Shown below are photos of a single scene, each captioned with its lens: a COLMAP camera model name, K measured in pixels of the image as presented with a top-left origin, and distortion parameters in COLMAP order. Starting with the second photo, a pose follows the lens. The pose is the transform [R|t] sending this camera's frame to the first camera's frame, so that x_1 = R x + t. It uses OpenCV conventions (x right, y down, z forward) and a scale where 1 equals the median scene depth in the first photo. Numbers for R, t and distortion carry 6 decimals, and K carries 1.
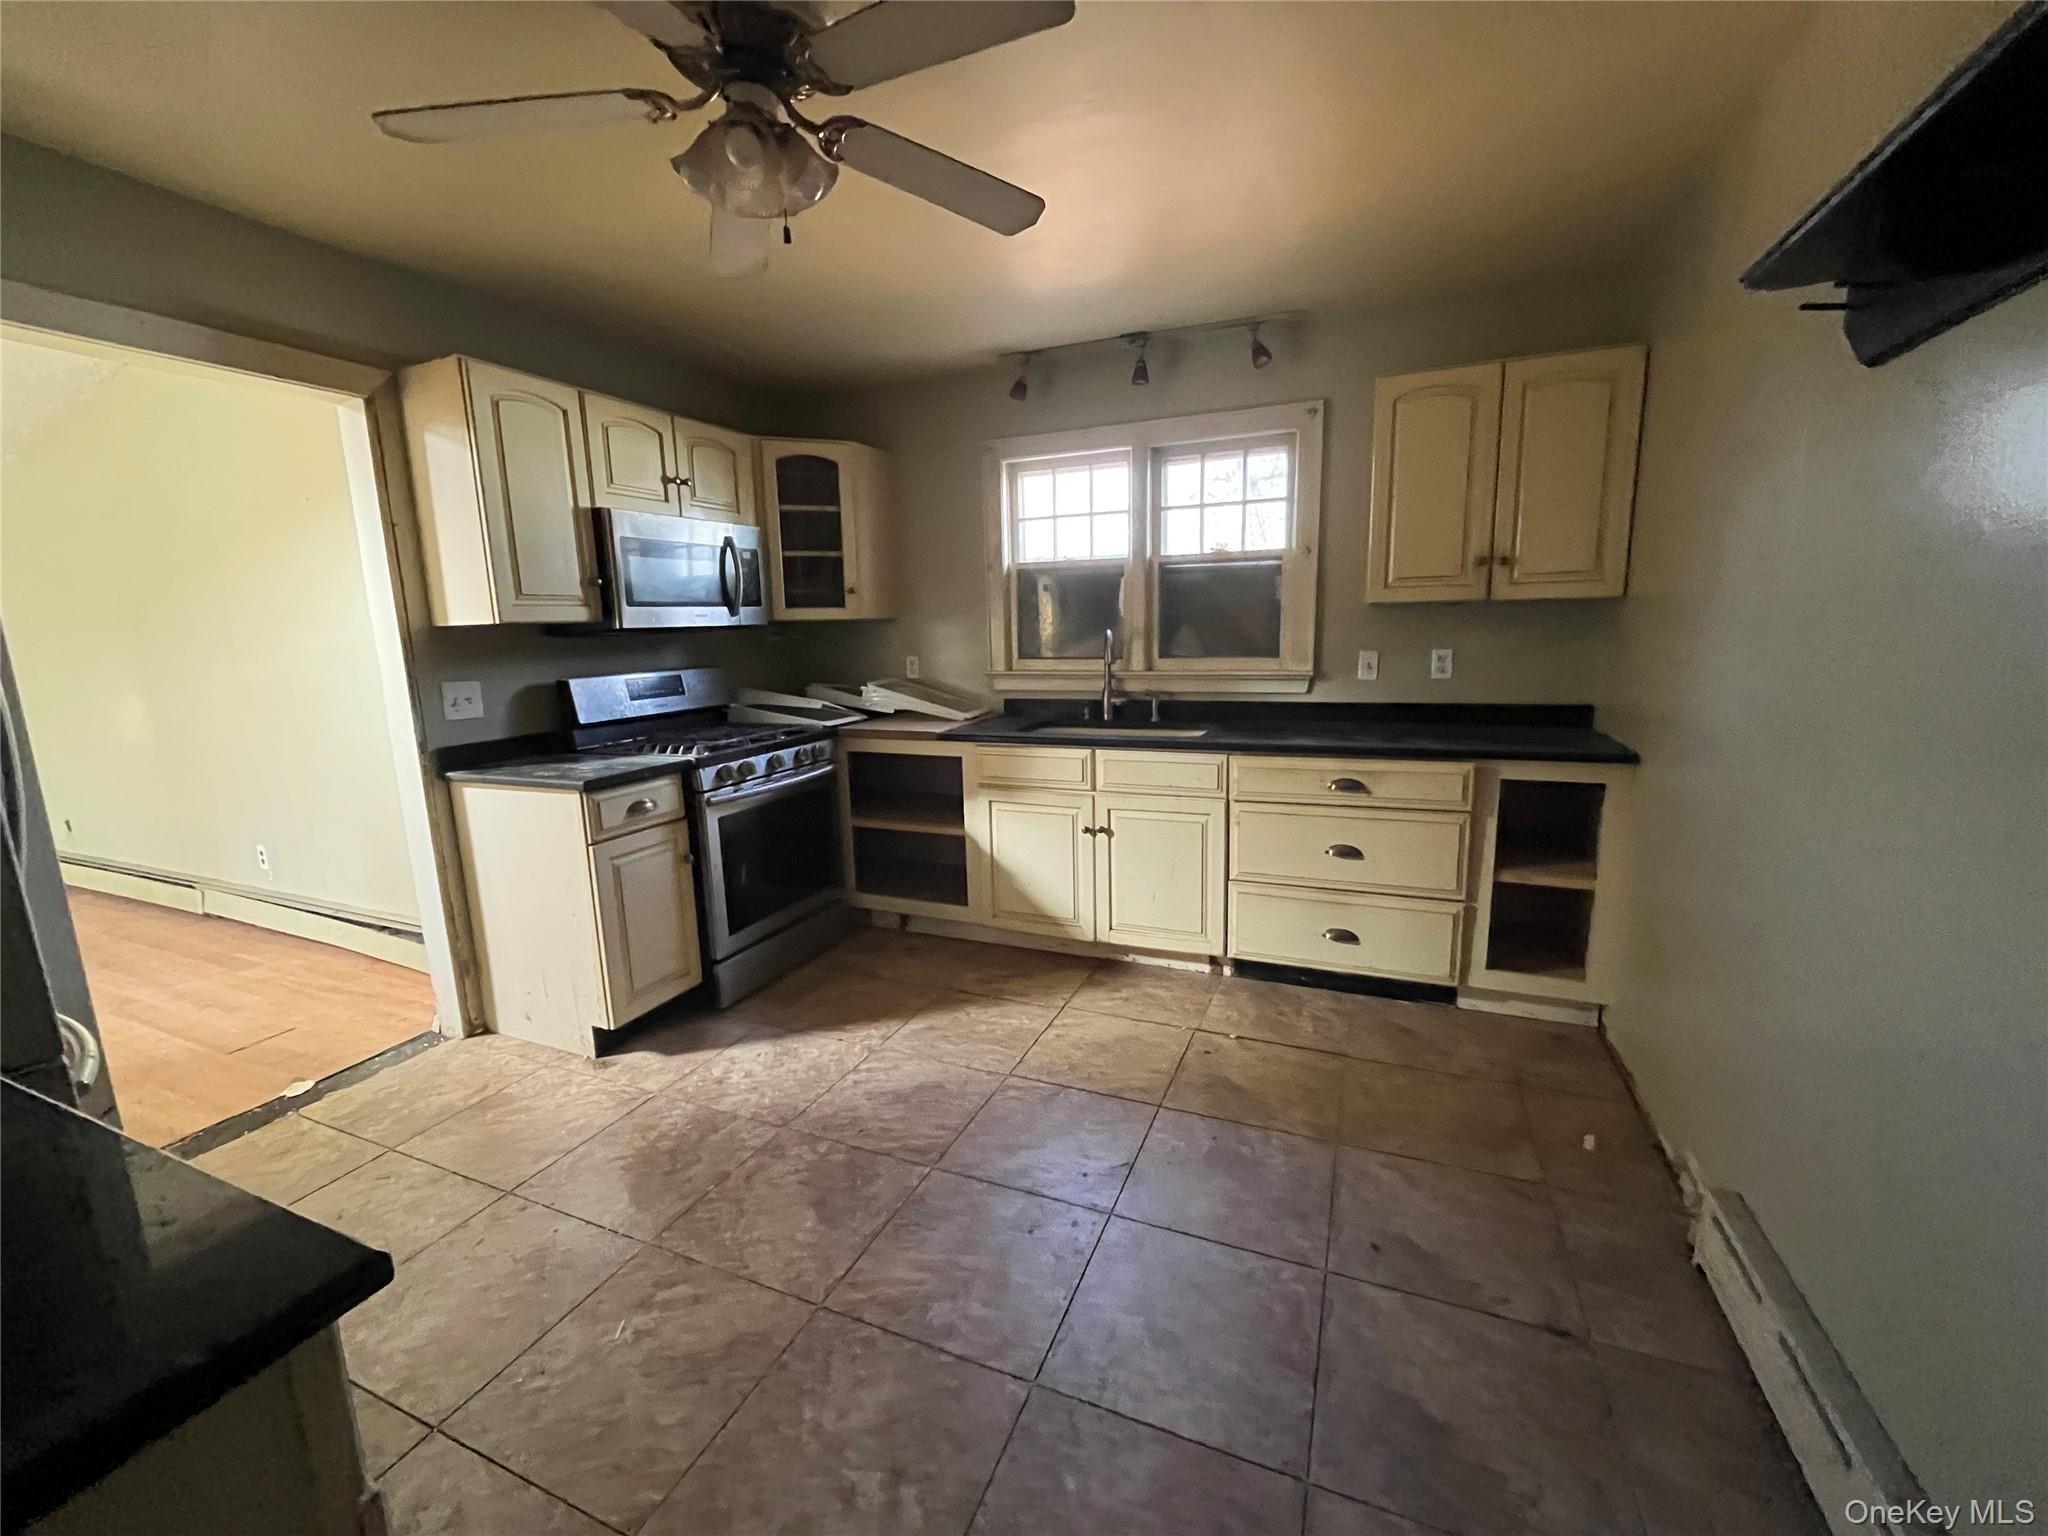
lens RADIAL K [[828.8, 0, 1022.3], [0, 828.8, 767.9], [0, 0, 1]] dist [-0.005314, 0.000361]
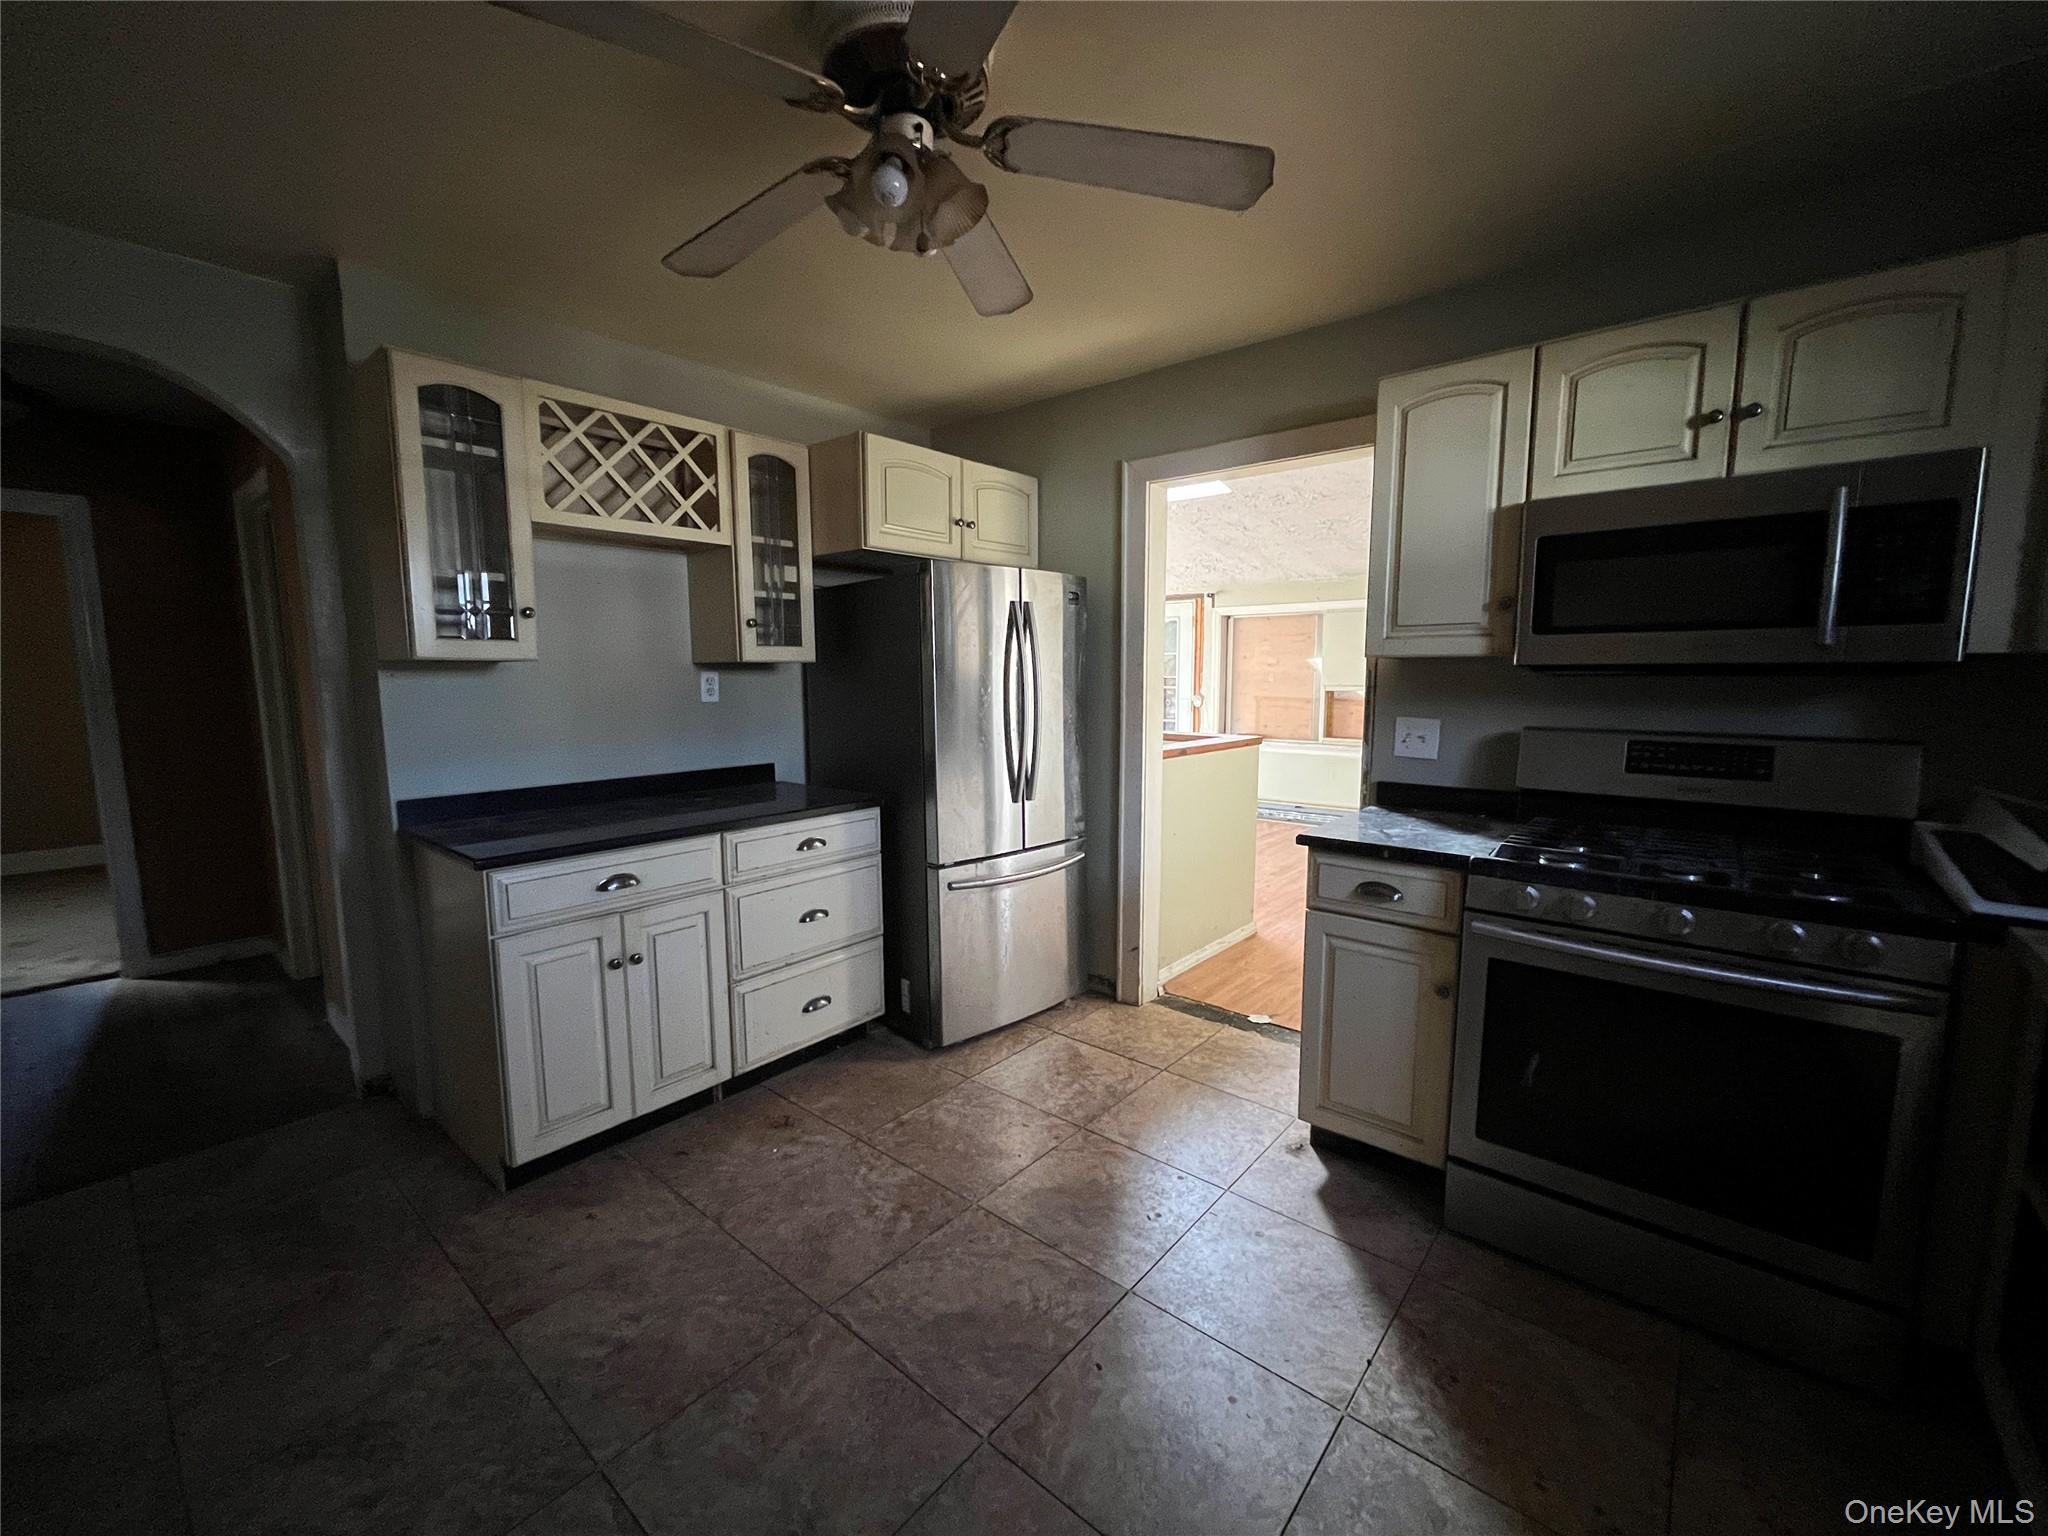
lens RADIAL K [[828.8, 0, 1023.4], [0, 828.8, 768.1], [0, 0, 1]] dist [-0.005314, 0.000361]
pose [[-0.295403, 0.135271, -0.945748, 0.358637], [-0.157867, 0.969406, 0.187965, -0.157293], [0.942239, 0.204828, -0.265011, 0.848218]]
